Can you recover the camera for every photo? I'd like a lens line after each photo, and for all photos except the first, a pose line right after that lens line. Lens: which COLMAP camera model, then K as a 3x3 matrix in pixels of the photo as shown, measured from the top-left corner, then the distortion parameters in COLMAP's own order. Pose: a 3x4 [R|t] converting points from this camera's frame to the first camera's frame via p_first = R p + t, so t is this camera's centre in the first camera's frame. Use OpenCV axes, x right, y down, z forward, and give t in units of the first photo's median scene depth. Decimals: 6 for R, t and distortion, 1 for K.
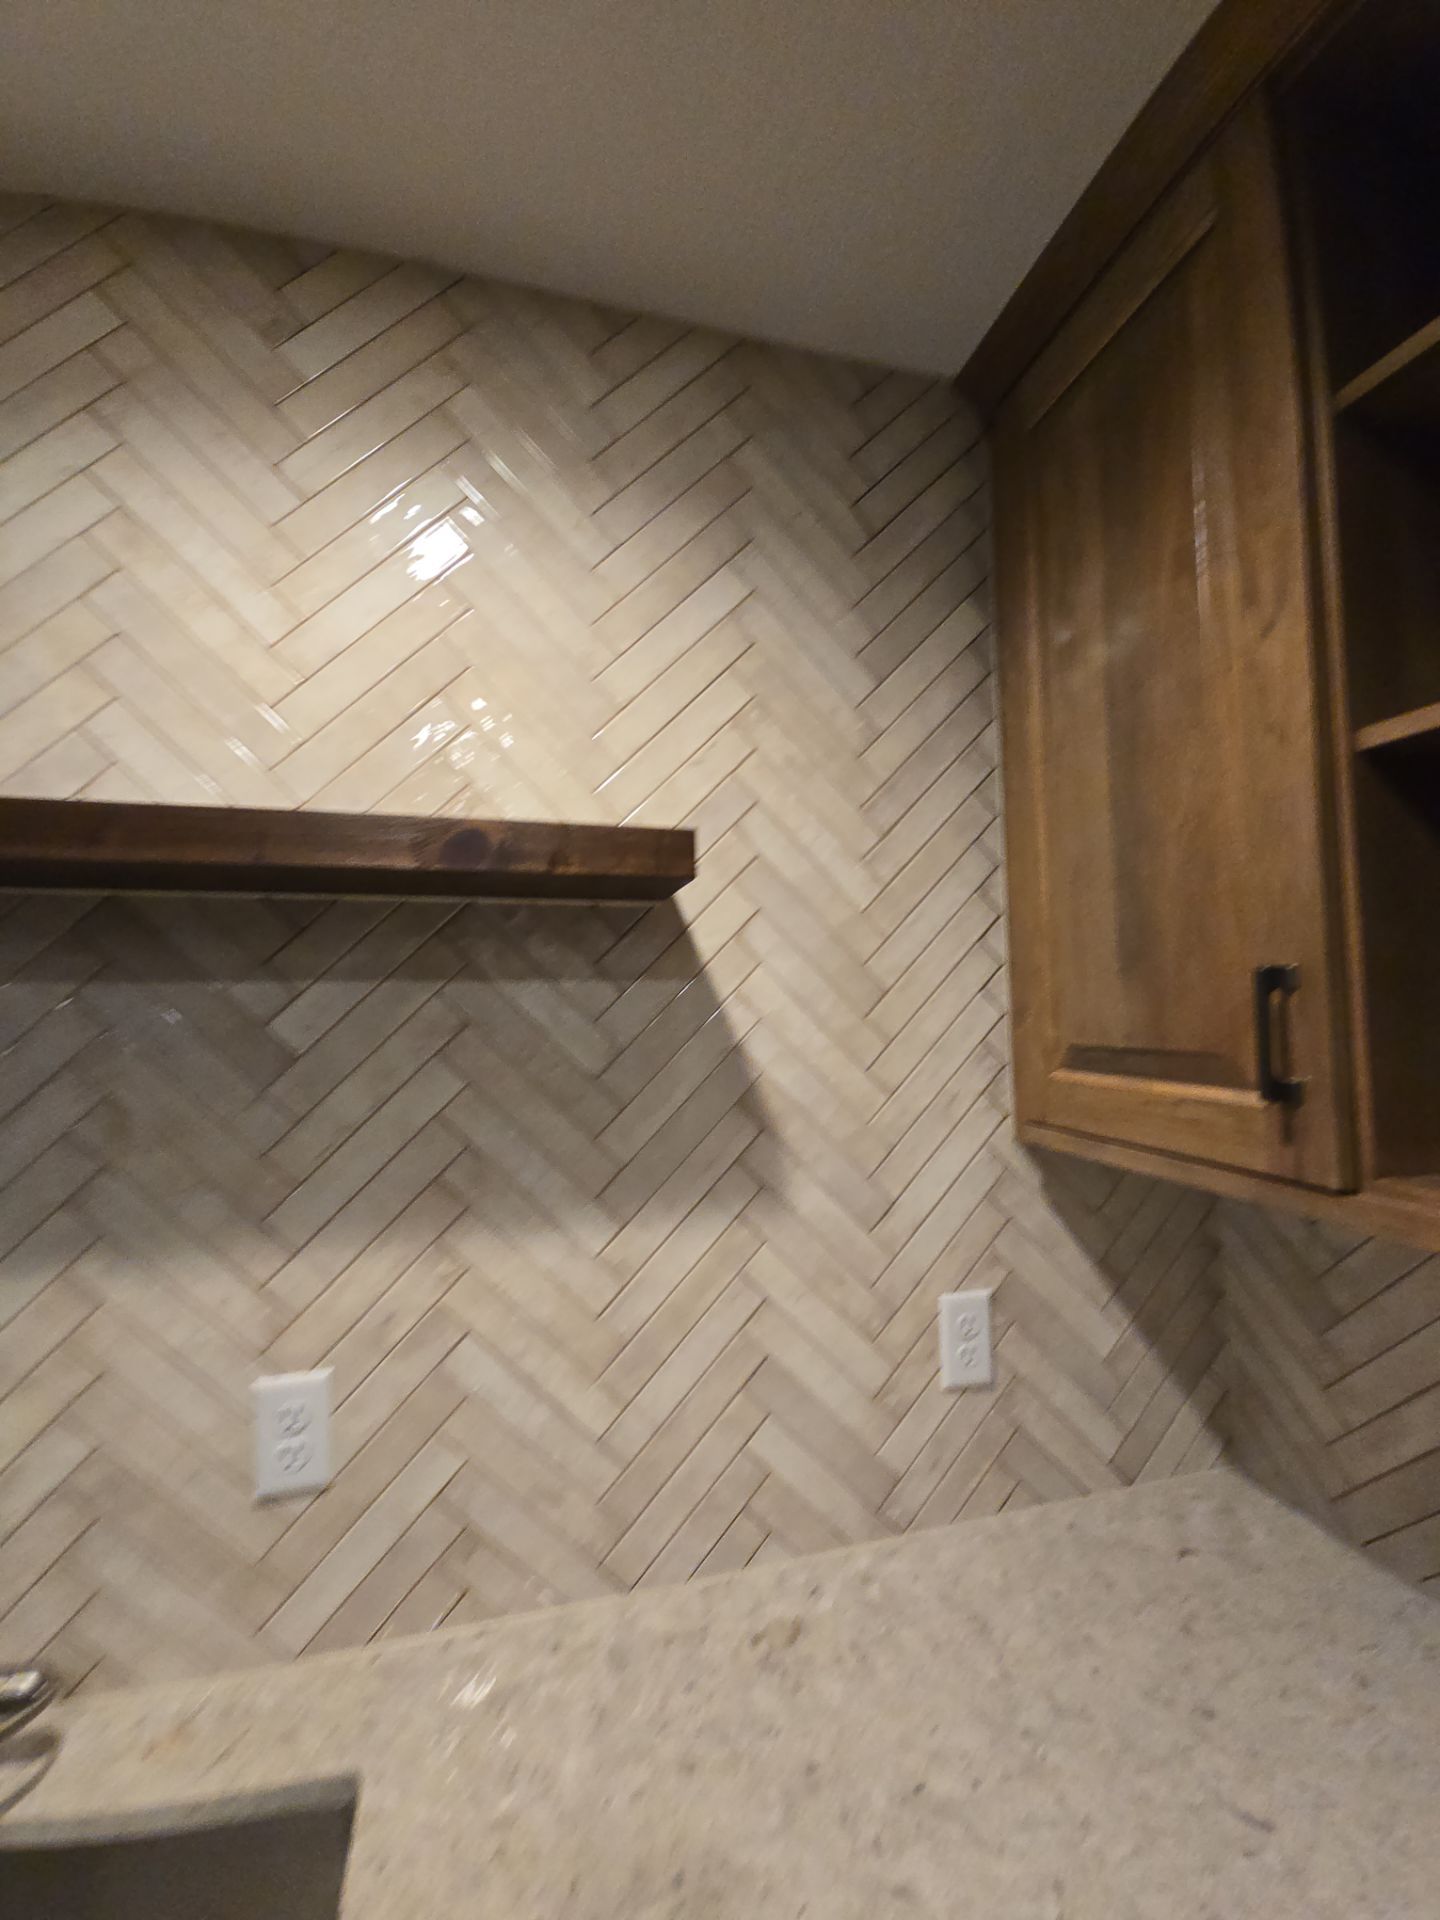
lens RADIAL K [[776.8, 0, 729.6], [0, 776.8, 966.2], [0, 0, 1]] dist [0.005643, -0.003521]
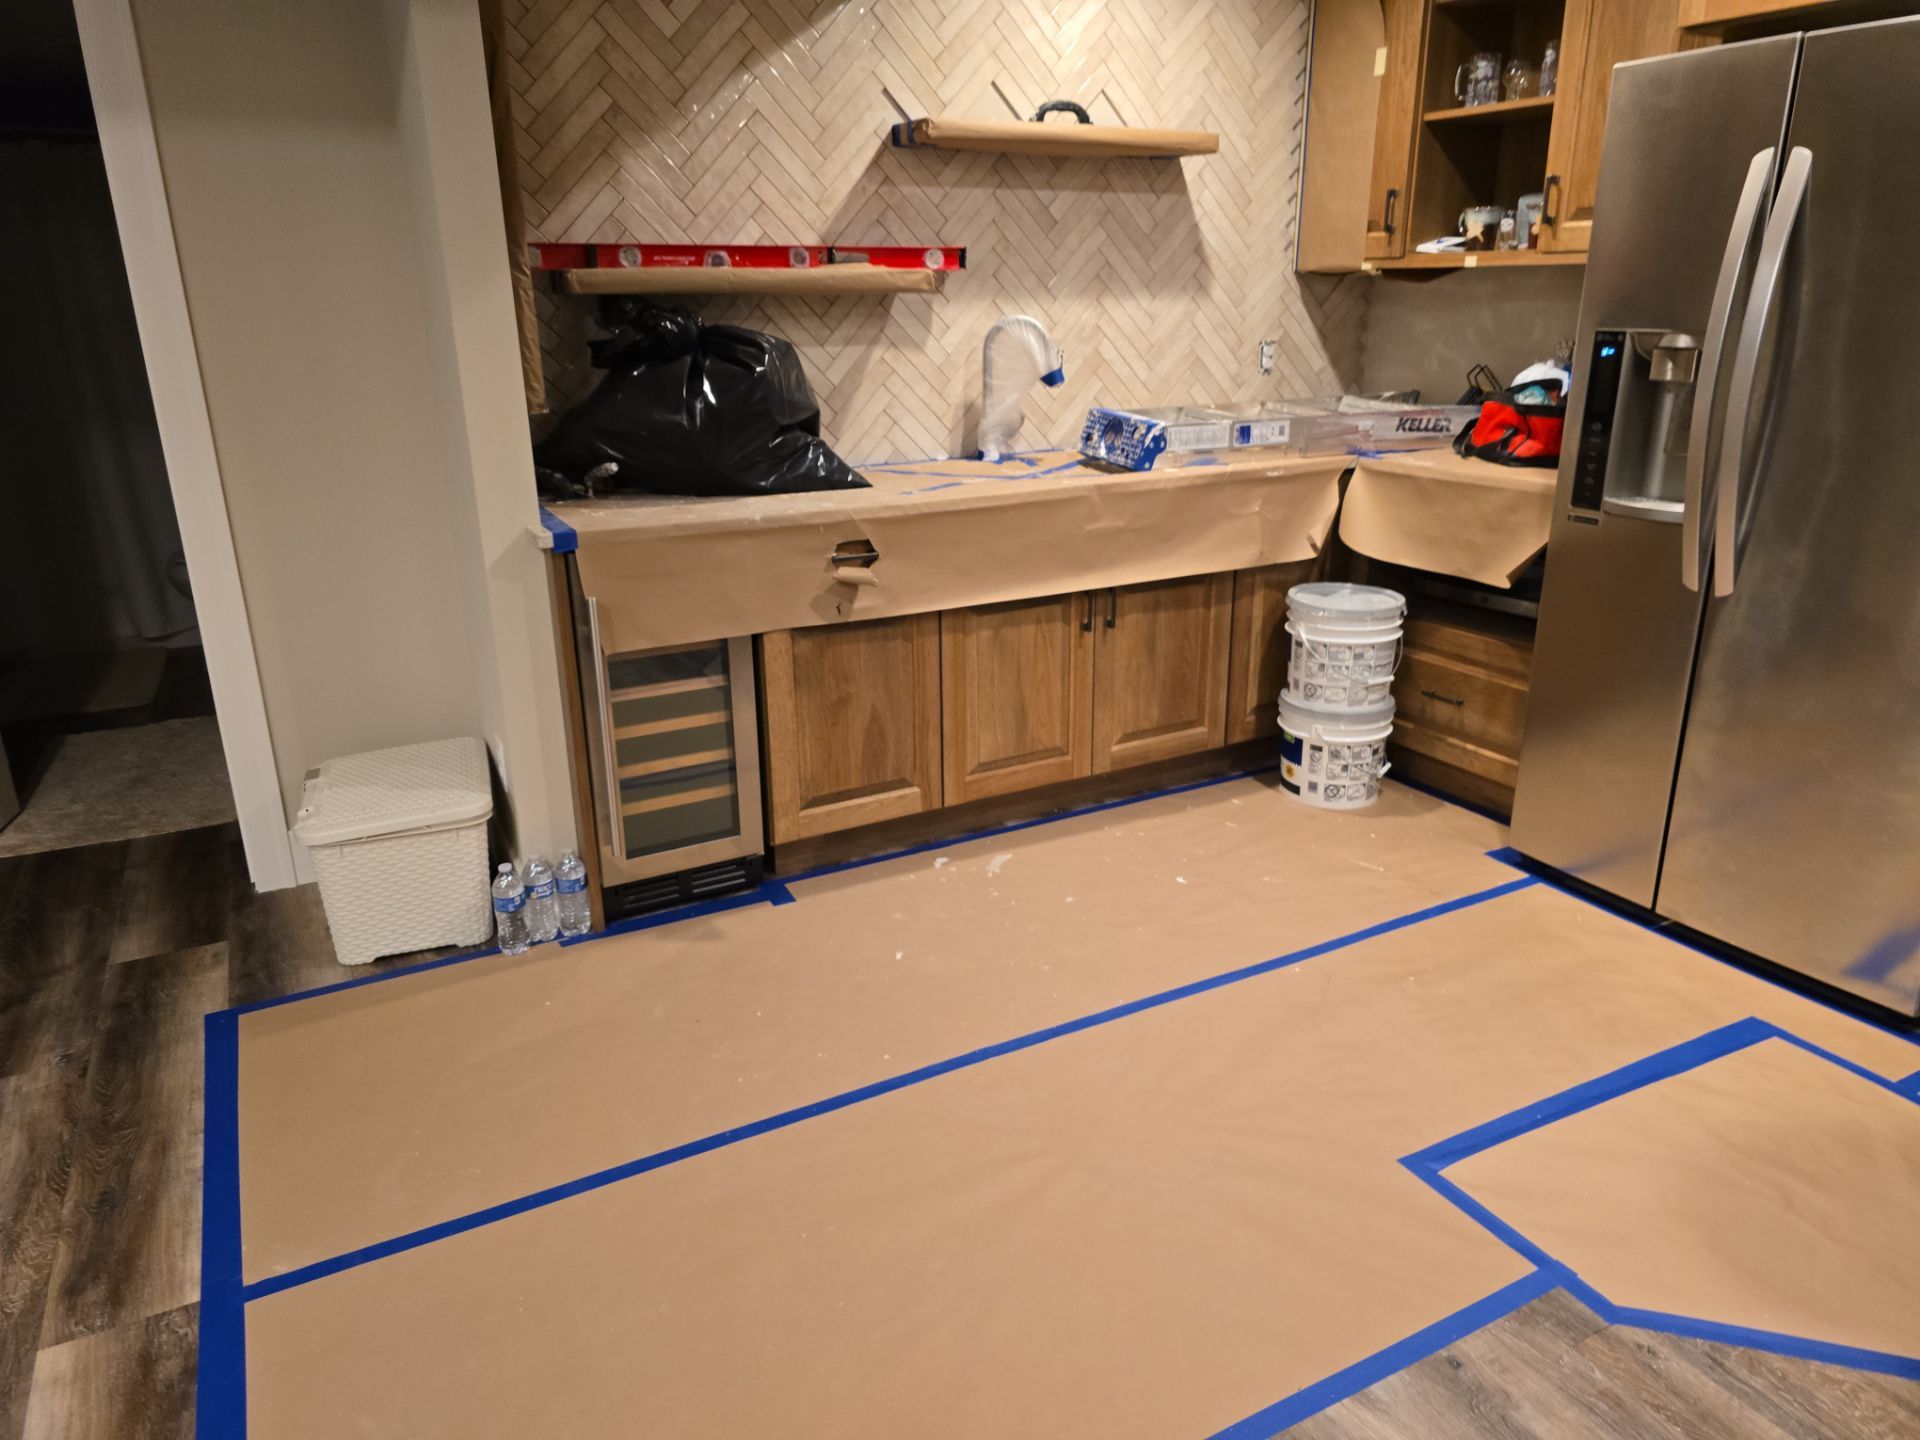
lens RADIAL K [[1284.2, 0, 961.6], [0, 1284.2, 710.5], [0, 0, 1]] dist [0.063379, -0.061020]
pose [[0.971723, -0.066814, 0.226472, -1.752632], [-0.018710, 0.934327, 0.355925, 0.096102], [-0.235380, -0.350098, 0.906658, -3.076383]]
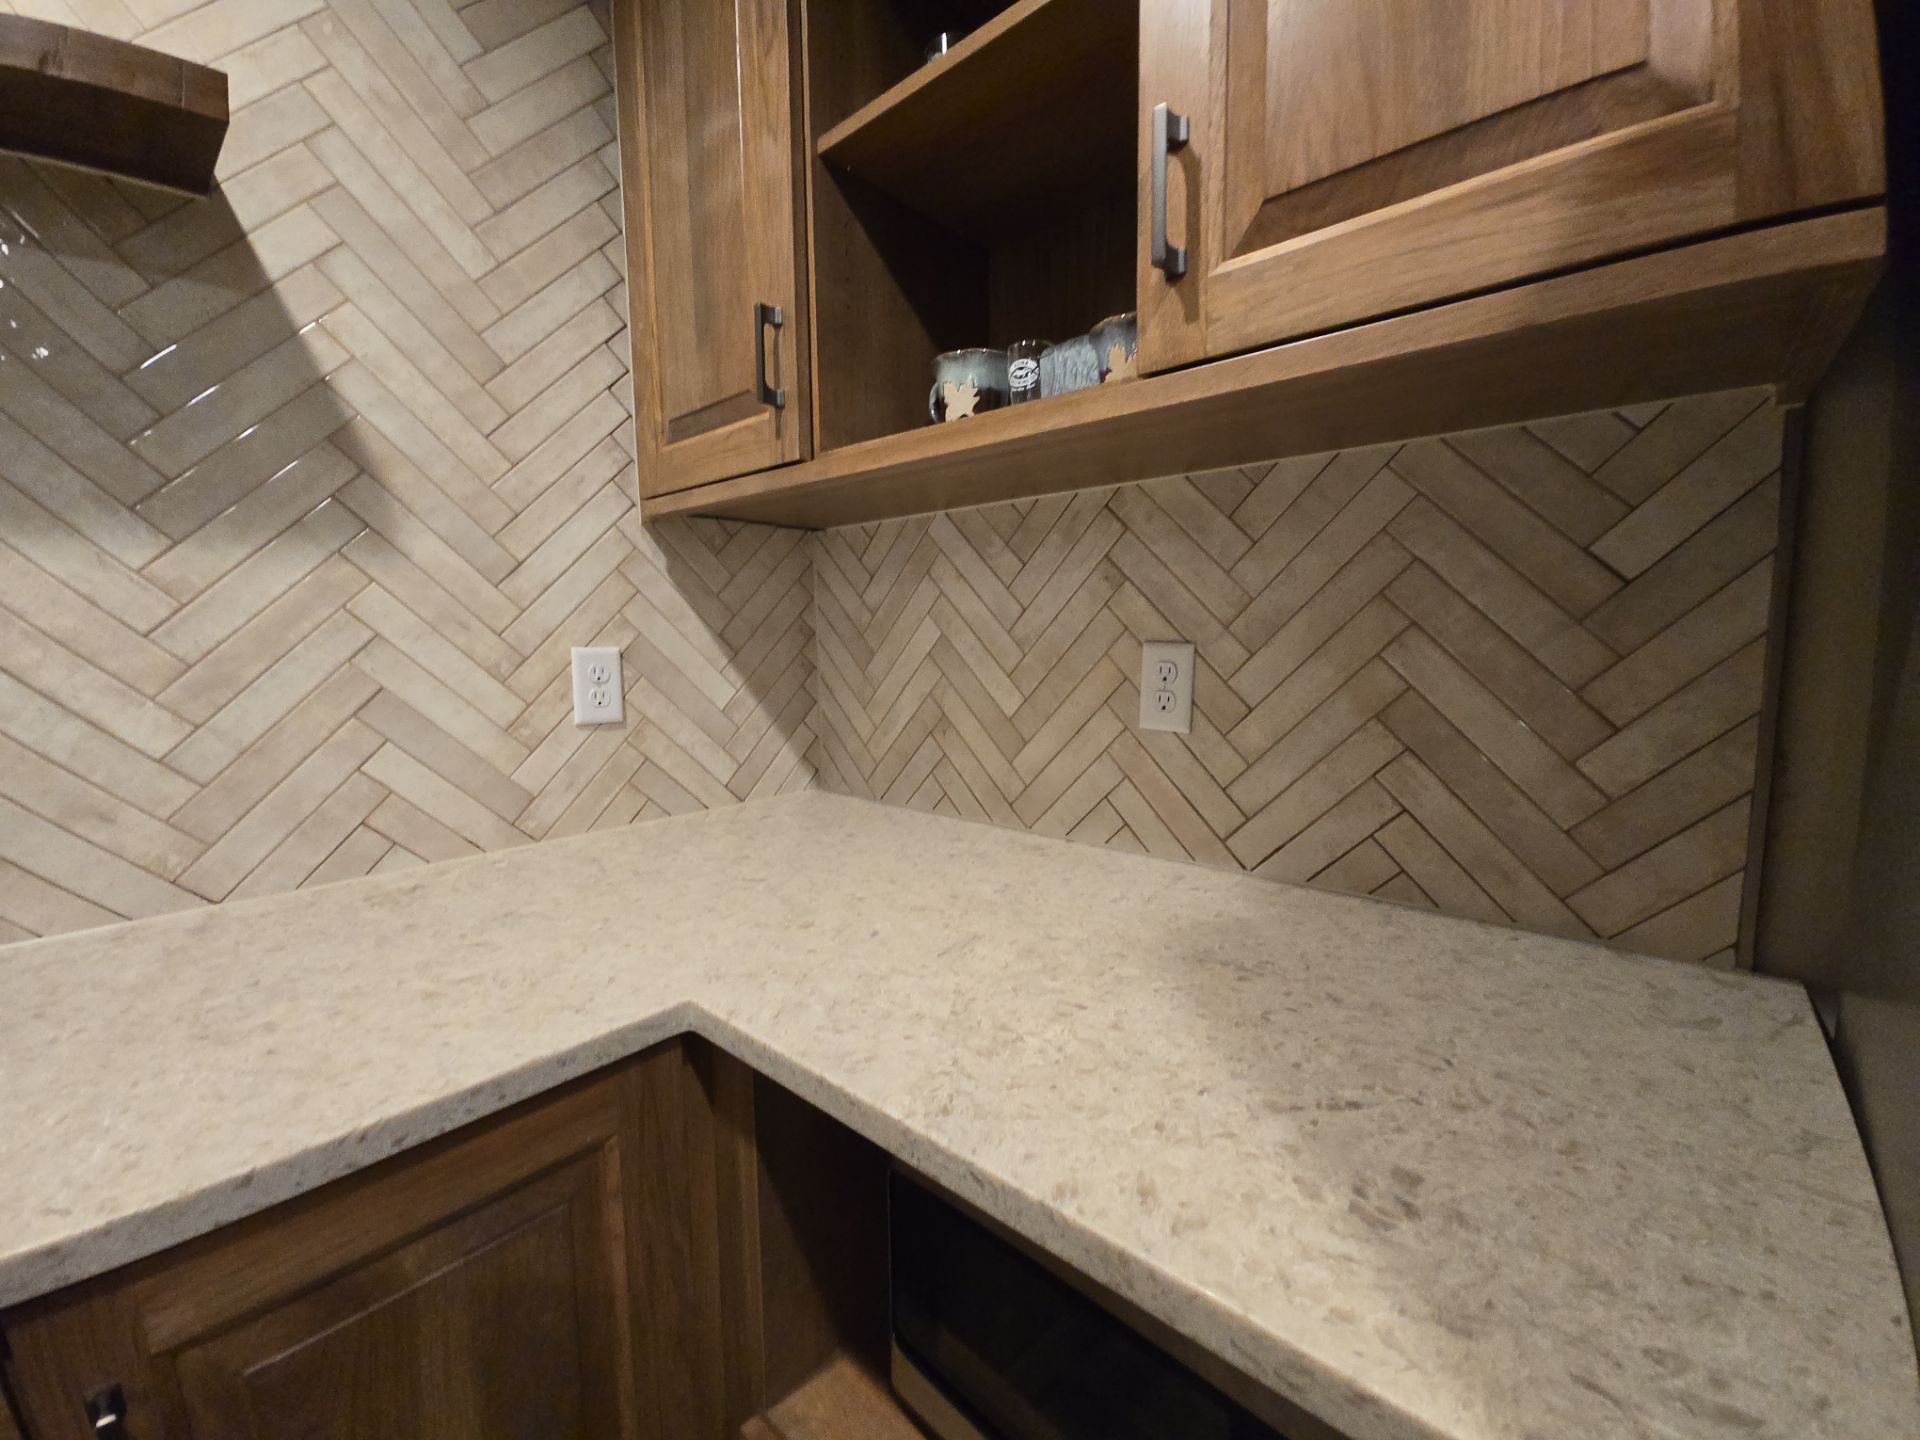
lens RADIAL K [[776.8, 0, 970.3], [0, 776.8, 714.8], [0, 0, 1]] dist [0.005643, -0.003521]
pose [[0.832799, -0.048908, 0.551411, 0.130621], [-0.033766, 0.989747, 0.138784, 0.367673], [-0.552545, -0.134198, 0.822608, -0.330173]]
